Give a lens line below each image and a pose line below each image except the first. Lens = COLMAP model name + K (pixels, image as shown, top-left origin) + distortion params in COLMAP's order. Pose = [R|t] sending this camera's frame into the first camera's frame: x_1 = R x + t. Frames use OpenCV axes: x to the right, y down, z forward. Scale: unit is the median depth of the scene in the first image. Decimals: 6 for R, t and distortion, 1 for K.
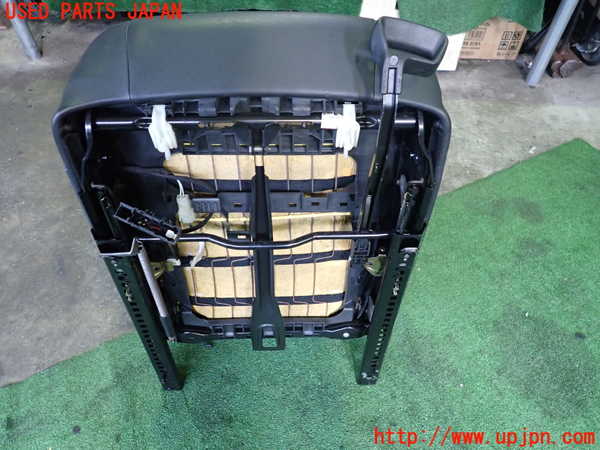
lens RADIAL K [[445.2, 0, 298.1], [0, 445.2, 225.2], [0, 0, 1]] dist [0.013503, -0.002643]
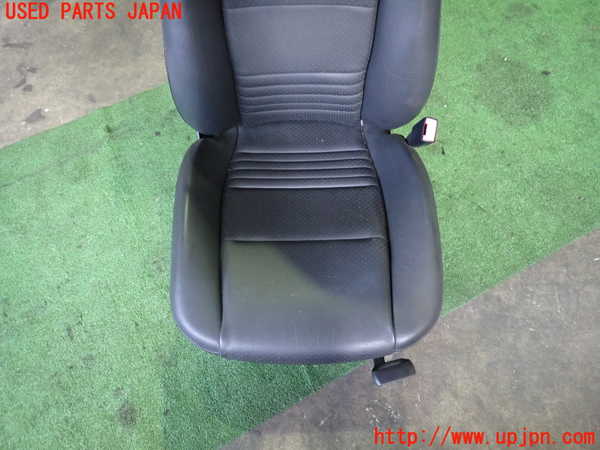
lens RADIAL K [[445.2, 0, 299.6], [0, 445.2, 225.7], [0, 0, 1]] dist [0.013503, -0.002643]
pose [[0.999662, -0.004372, -0.025622, -0.017432], [0.010932, 0.965048, 0.261846, 0.233855], [0.023582, -0.262037, 0.964770, -0.235922]]
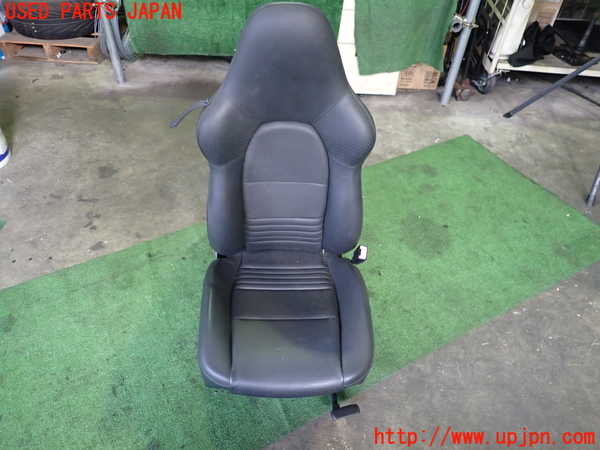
lens RADIAL K [[445.2, 0, 298.2], [0, 445.2, 226.7], [0, 0, 1]] dist [0.013503, -0.002643]
pose [[0.999645, 0.010628, 0.024421, -0.024651], [-0.008543, 0.996433, -0.083958, 0.297050], [-0.025227, 0.083720, 0.996170, -0.610473]]
